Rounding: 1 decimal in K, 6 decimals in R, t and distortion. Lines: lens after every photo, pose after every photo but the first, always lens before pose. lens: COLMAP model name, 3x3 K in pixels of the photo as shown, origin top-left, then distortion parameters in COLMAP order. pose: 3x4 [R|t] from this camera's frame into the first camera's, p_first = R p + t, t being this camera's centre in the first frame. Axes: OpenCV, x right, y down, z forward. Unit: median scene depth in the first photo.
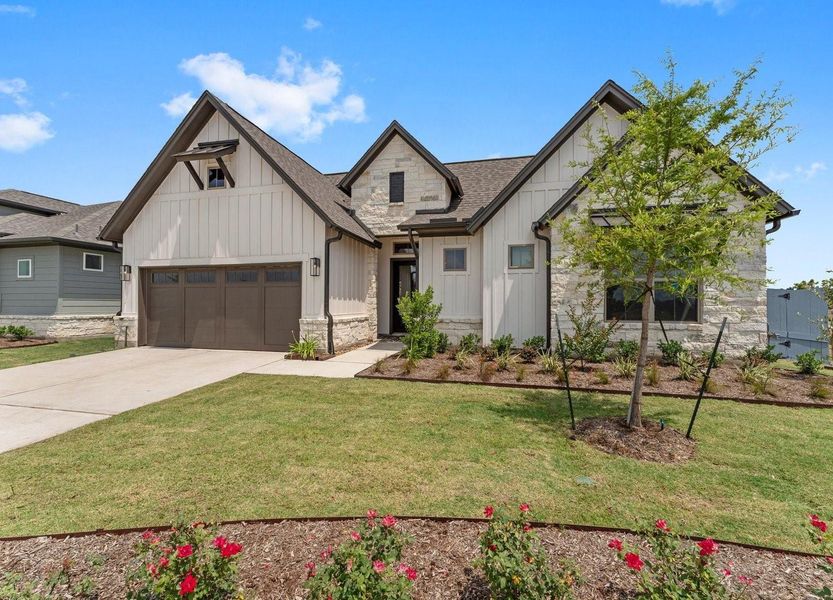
lens RADIAL K [[369.4, 0, 405.2], [0, 369.4, 297.7], [0, 0, 1]] dist [-0.001525, -0.000145]
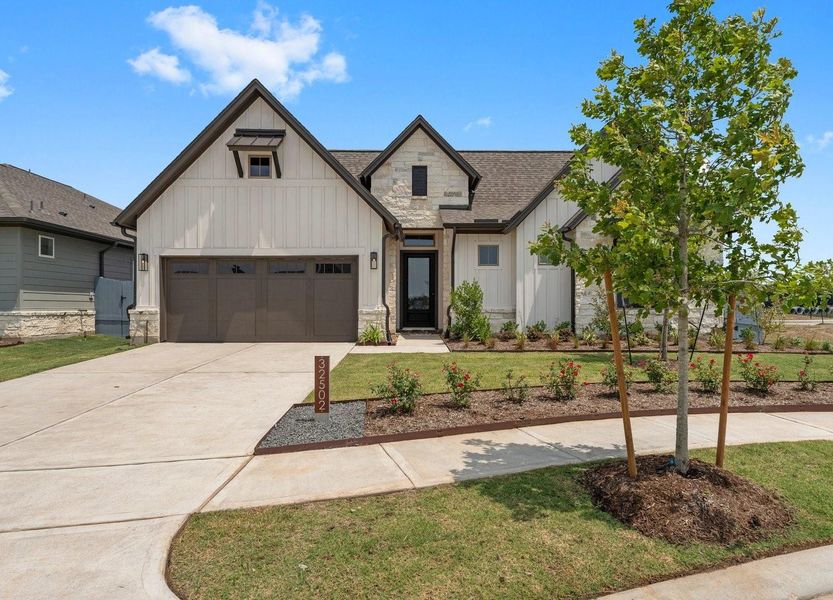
lens RADIAL K [[548.5, 0, 404.4], [0, 548.5, 301.1], [0, 0, 1]] dist [0.002620, -0.000302]
pose [[0.967400, -0.001589, 0.253246, -0.505252], [-0.000157, 0.999976, 0.006876, 0.020749], [-0.253251, -0.006691, 0.967377, -0.498692]]
